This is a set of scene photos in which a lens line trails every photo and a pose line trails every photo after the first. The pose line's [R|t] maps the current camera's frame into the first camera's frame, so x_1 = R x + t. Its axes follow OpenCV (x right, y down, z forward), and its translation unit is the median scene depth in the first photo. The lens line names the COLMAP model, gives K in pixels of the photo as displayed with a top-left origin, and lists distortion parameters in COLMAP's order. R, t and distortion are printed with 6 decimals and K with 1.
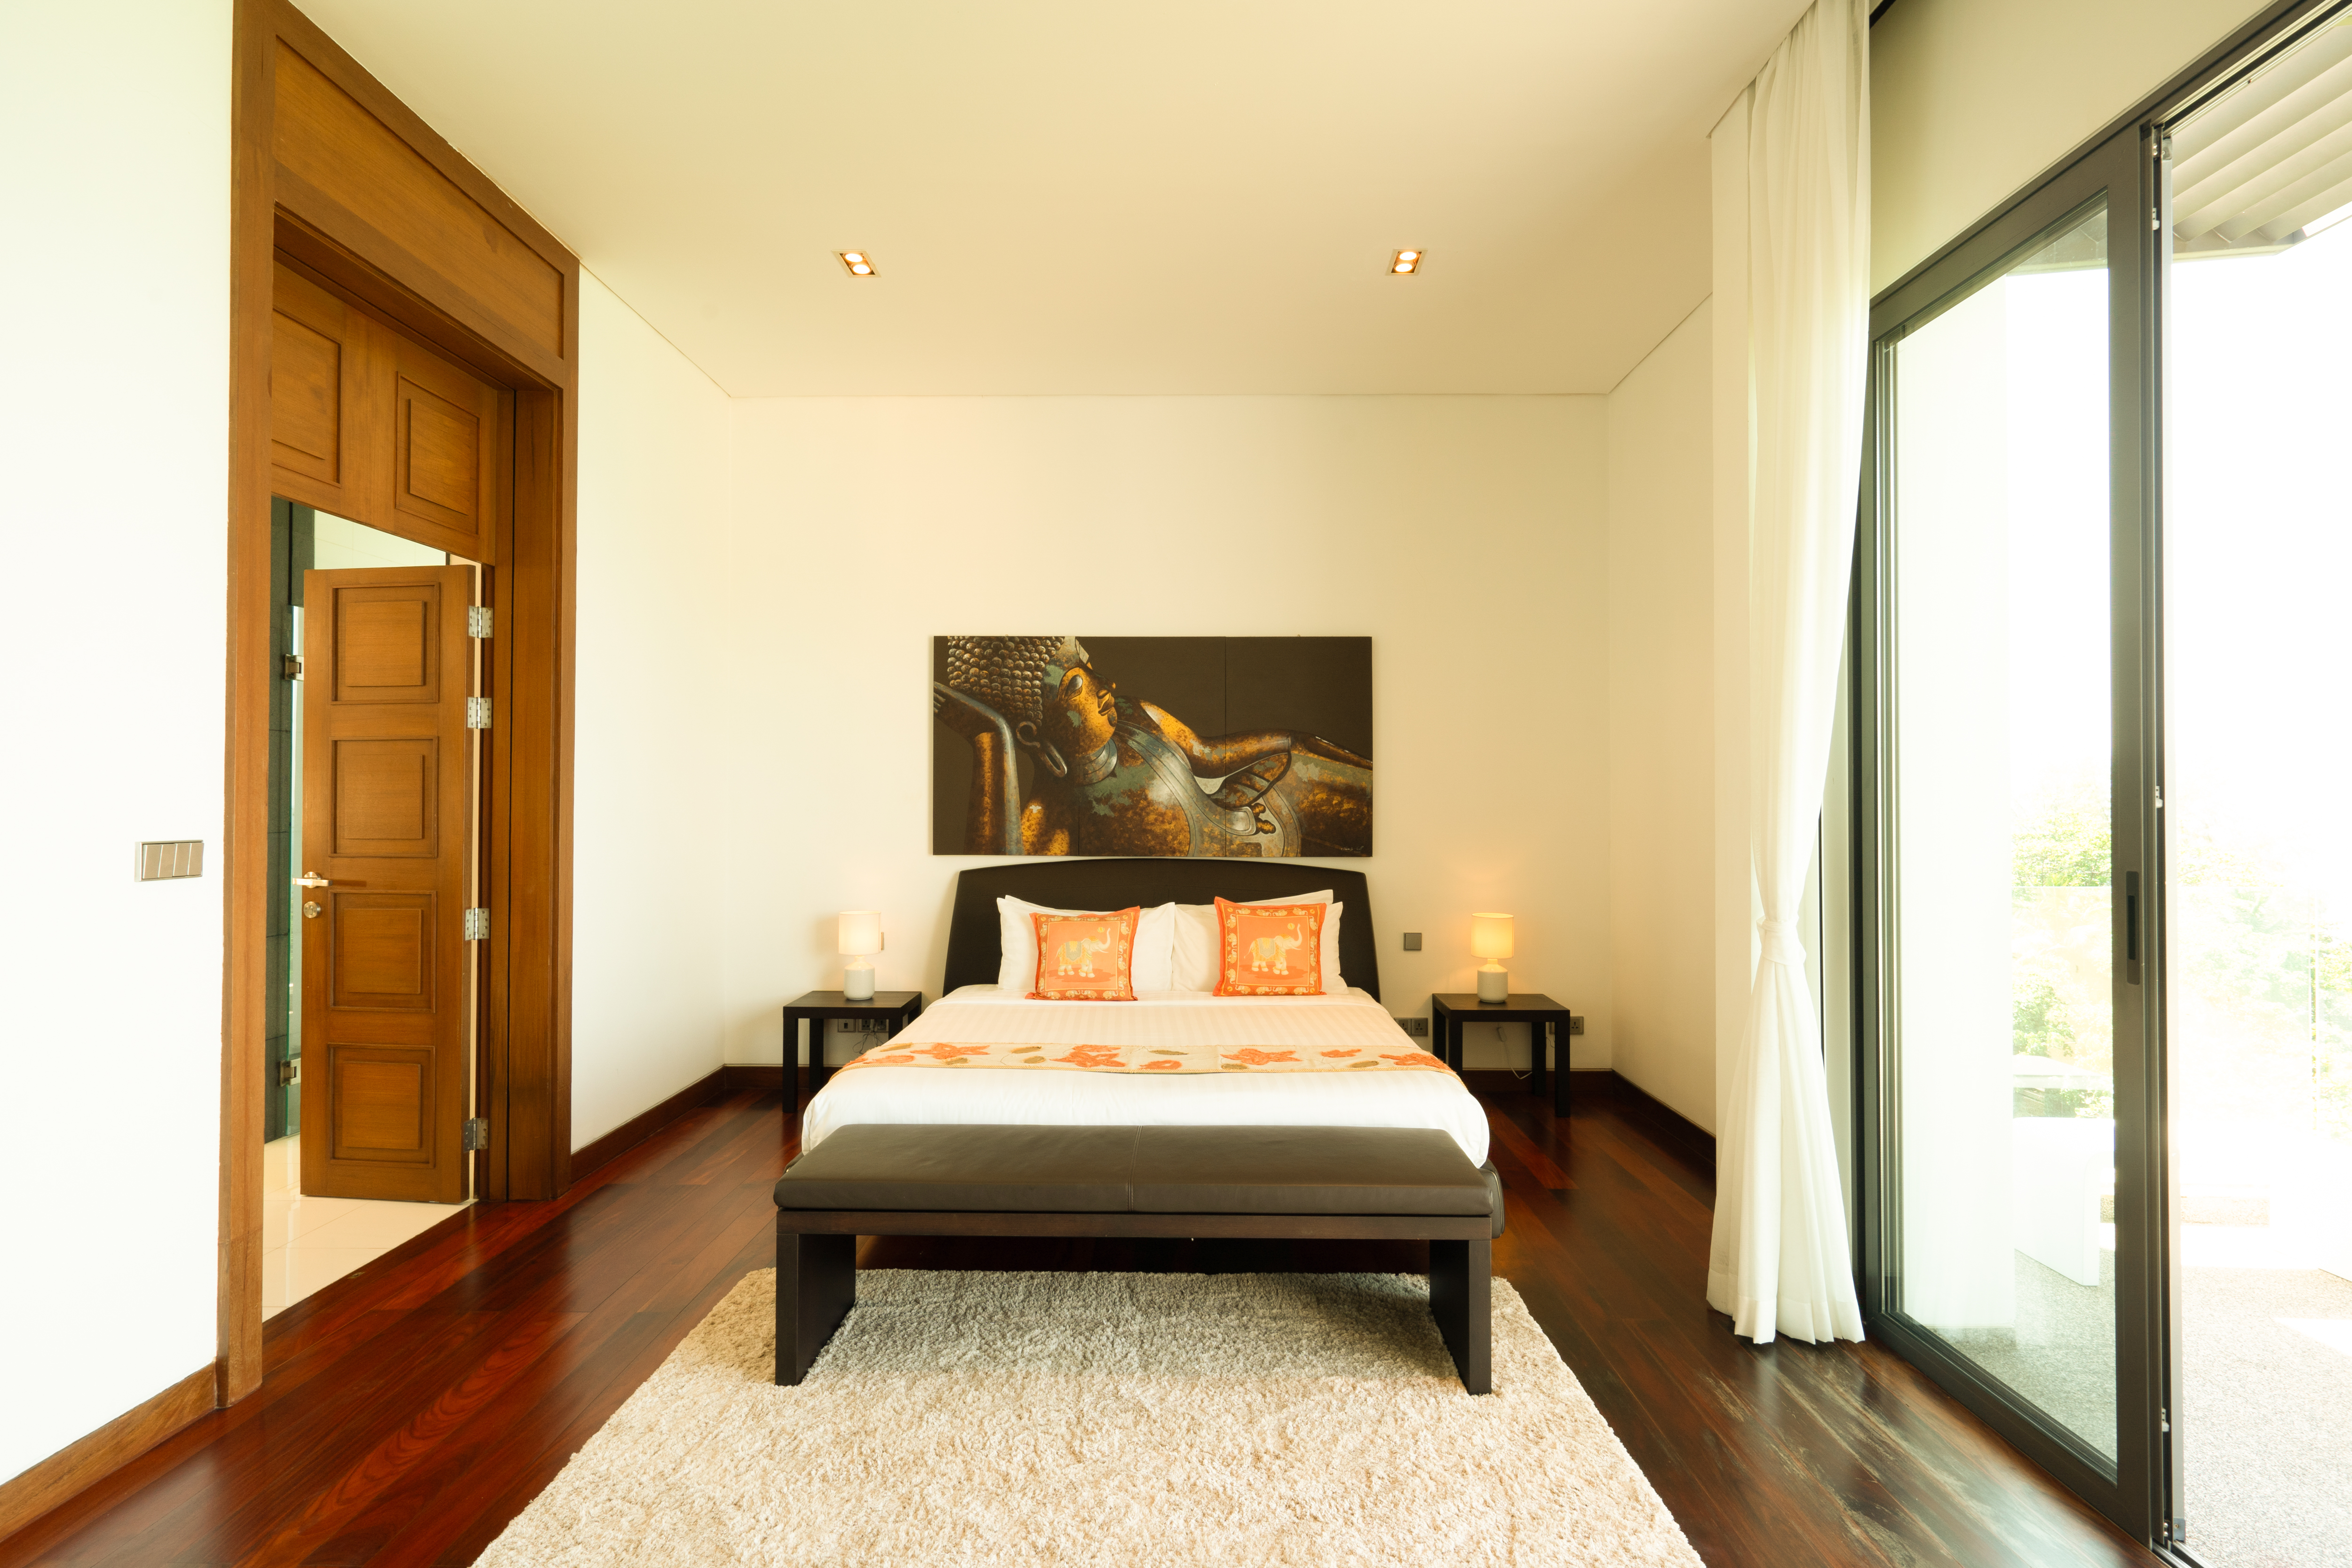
lens RADIAL K [[1132.7, 0, 1176.0], [0, 1132.7, 784.0], [0, 0, 1]] dist [-0.000616, 0.000272]
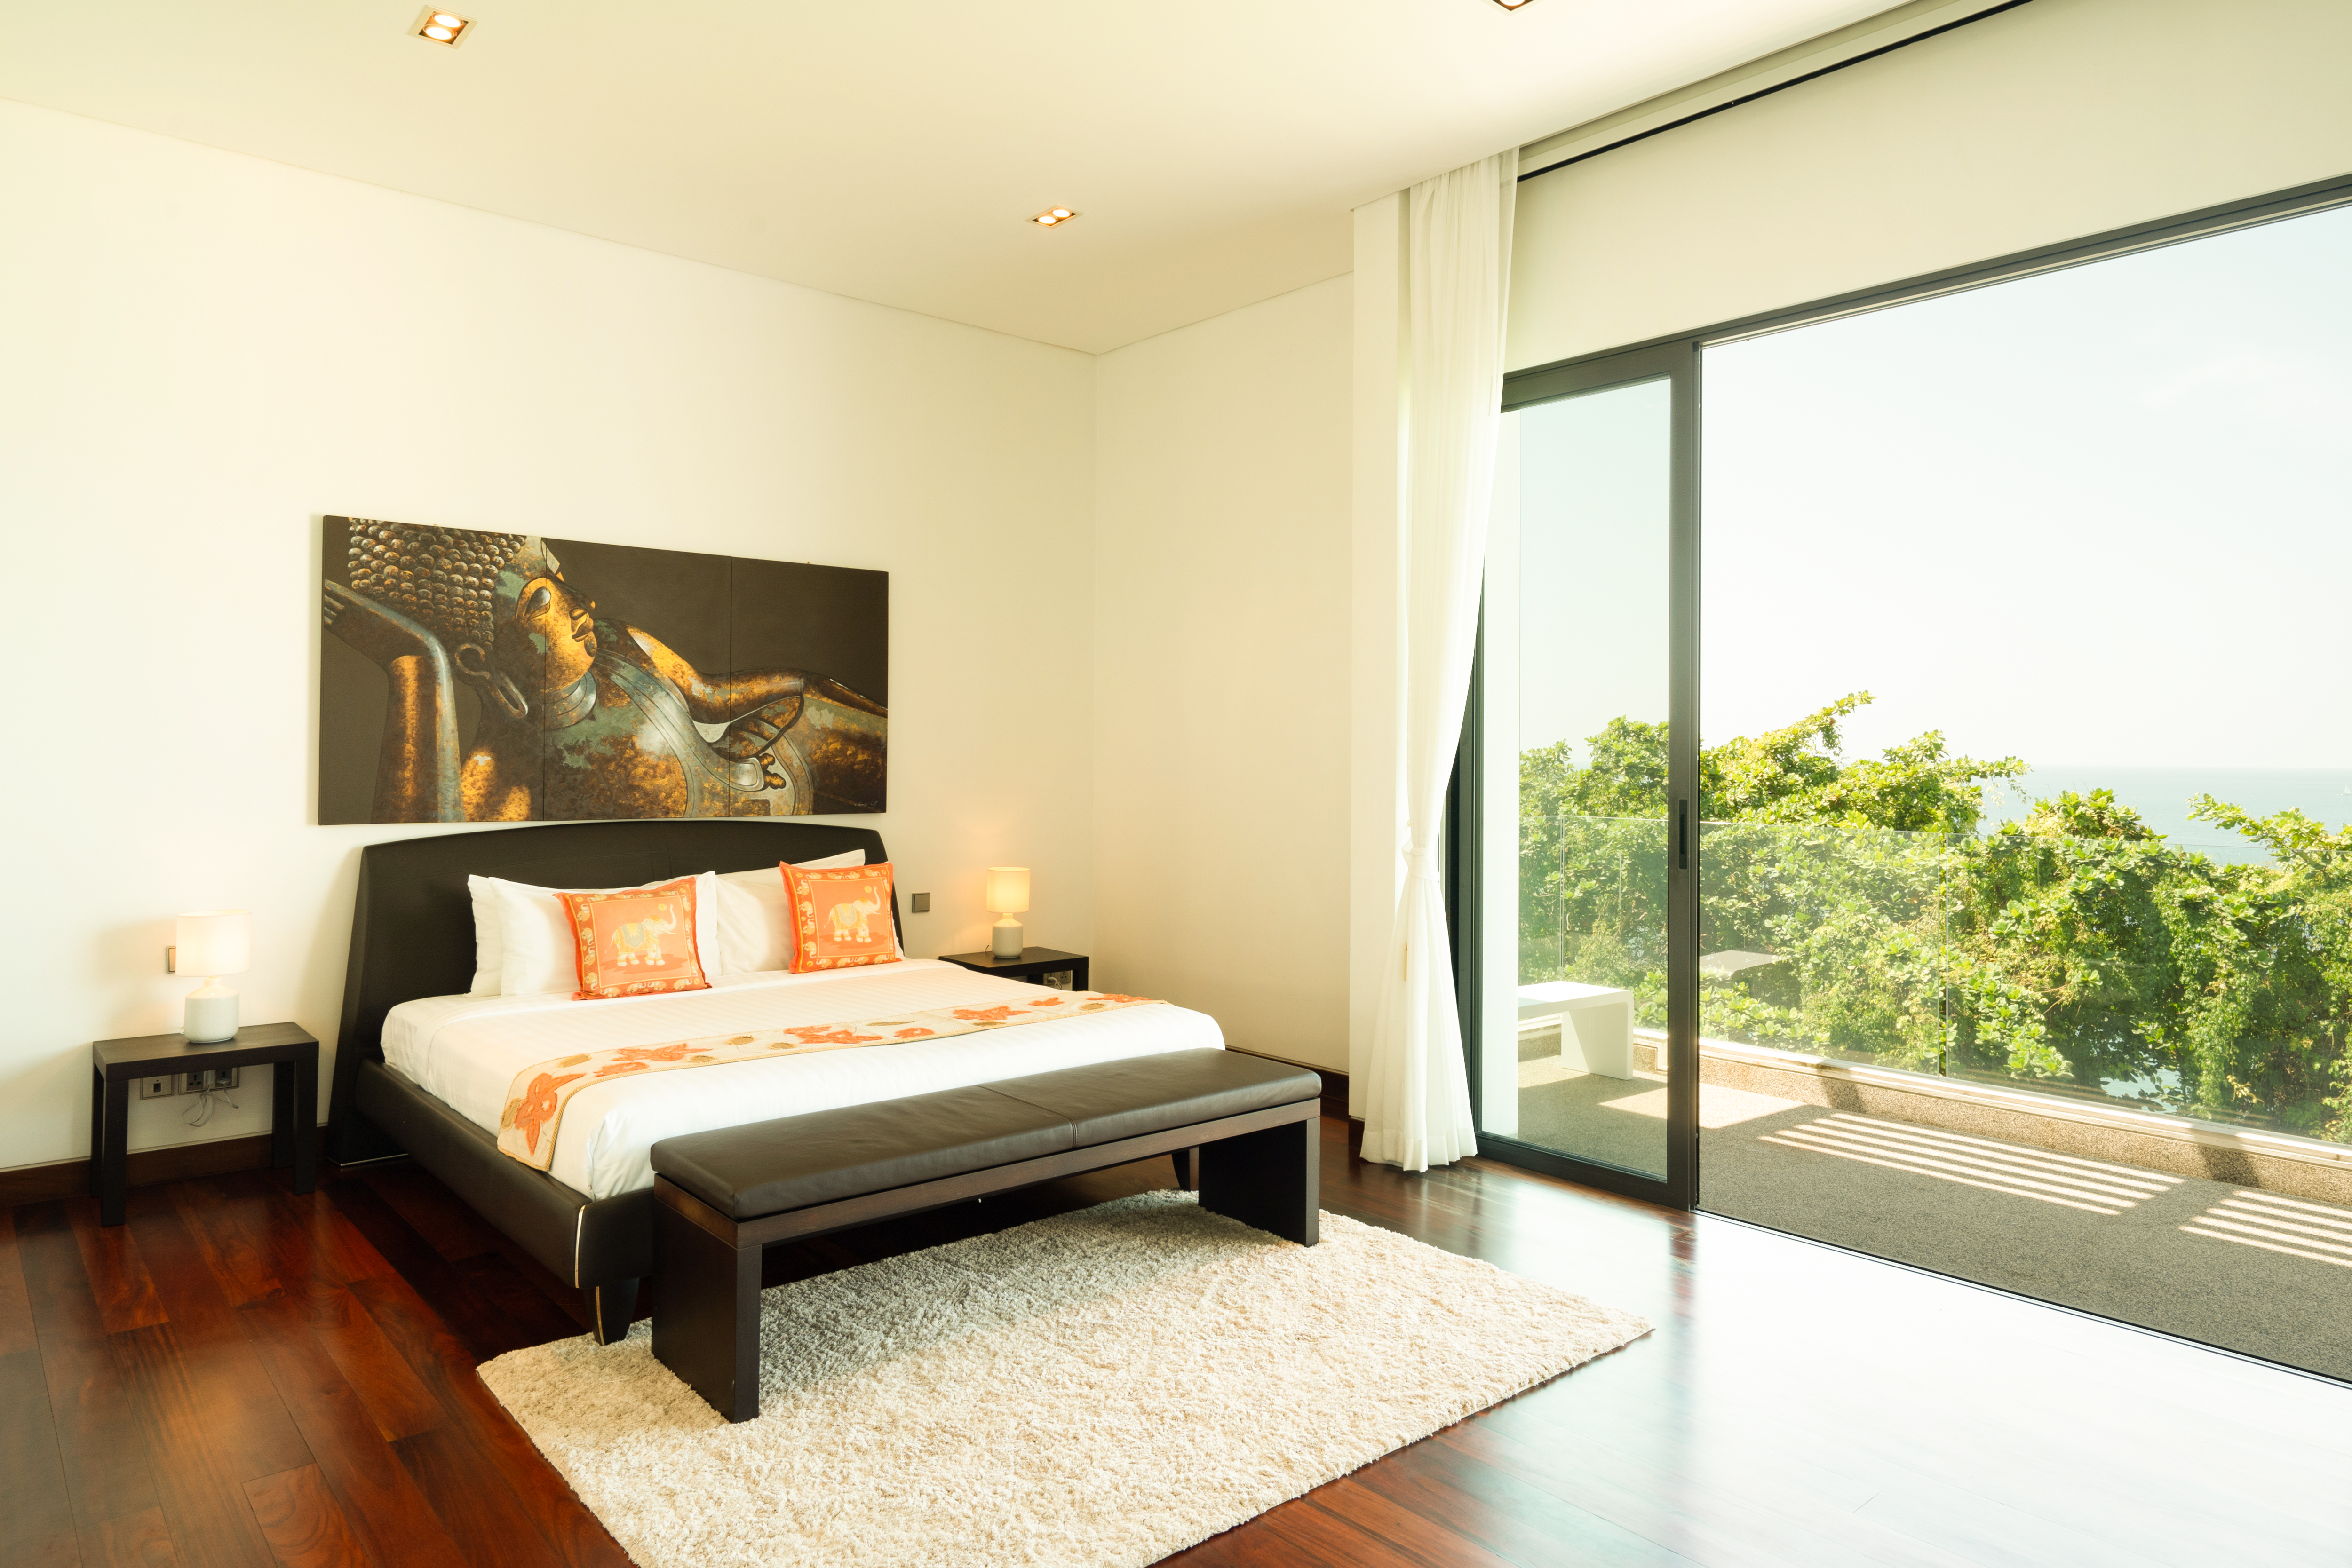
lens RADIAL K [[1433.7, 0, 1175.4], [0, 1433.7, 725.9], [0, 0, 1]] dist [-0.000716, 0.000051]
pose [[0.748629, 0.016425, 0.662786, -0.416901], [-0.014962, 0.999857, -0.007879, -0.000136], [-0.662821, -0.004018, 0.748767, -0.021818]]
